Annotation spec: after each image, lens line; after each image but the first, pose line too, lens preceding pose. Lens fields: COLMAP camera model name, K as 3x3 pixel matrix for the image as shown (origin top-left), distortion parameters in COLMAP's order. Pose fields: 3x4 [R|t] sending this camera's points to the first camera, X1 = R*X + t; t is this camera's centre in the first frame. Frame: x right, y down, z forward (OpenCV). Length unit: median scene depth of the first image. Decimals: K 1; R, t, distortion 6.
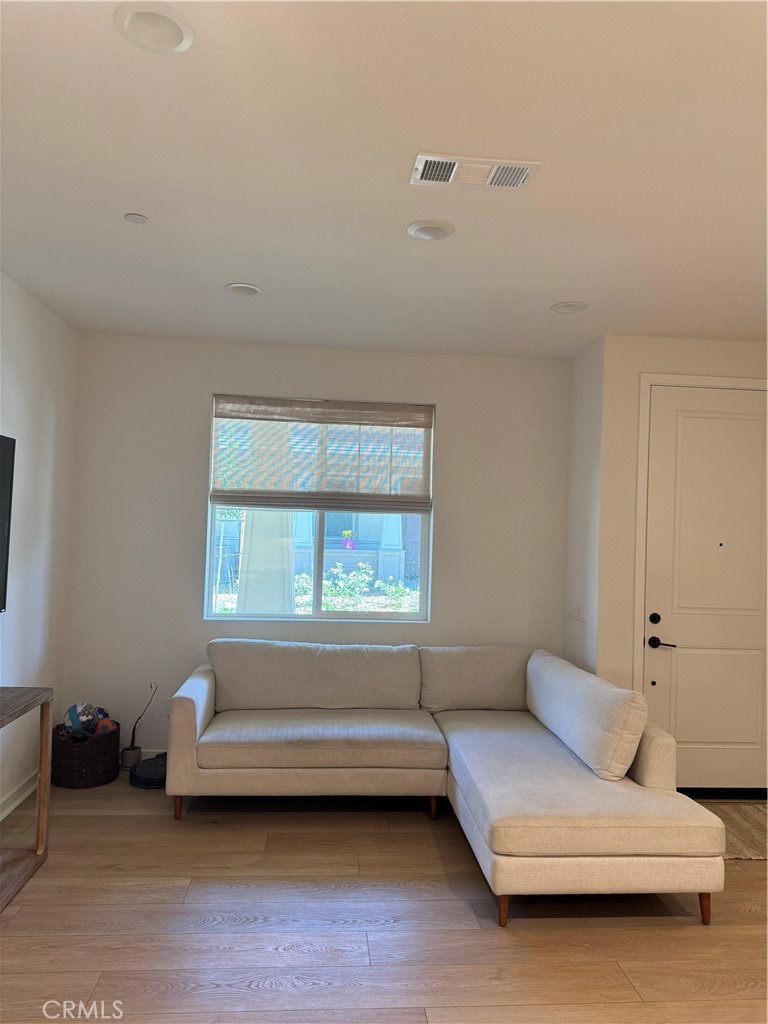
lens RADIAL K [[724.4, 0, 380.1], [0, 724.4, 510.8], [0, 0, 1]] dist [0.028559, -0.033865]
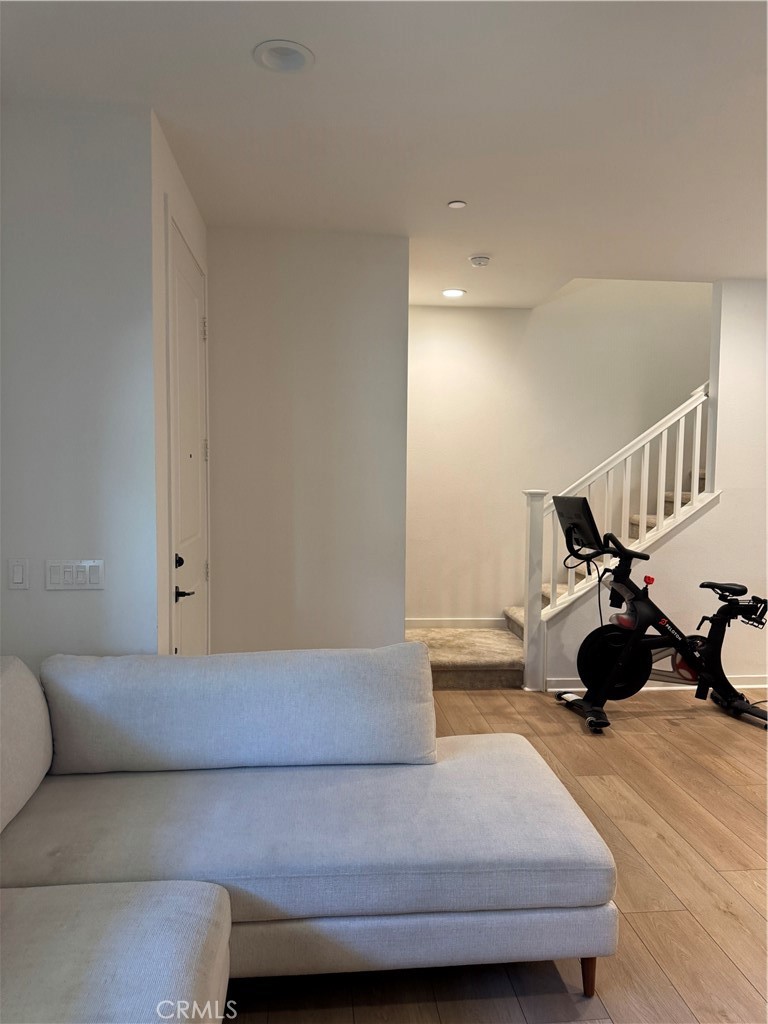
lens RADIAL K [[724.4, 0, 379.4], [0, 724.4, 512.2], [0, 0, 1]] dist [0.028559, -0.033865]
pose [[-0.012597, -0.097774, 0.995129, -0.407376], [-0.030970, 0.994769, 0.097347, 0.031190], [-0.999441, -0.029592, -0.015560, 1.021053]]
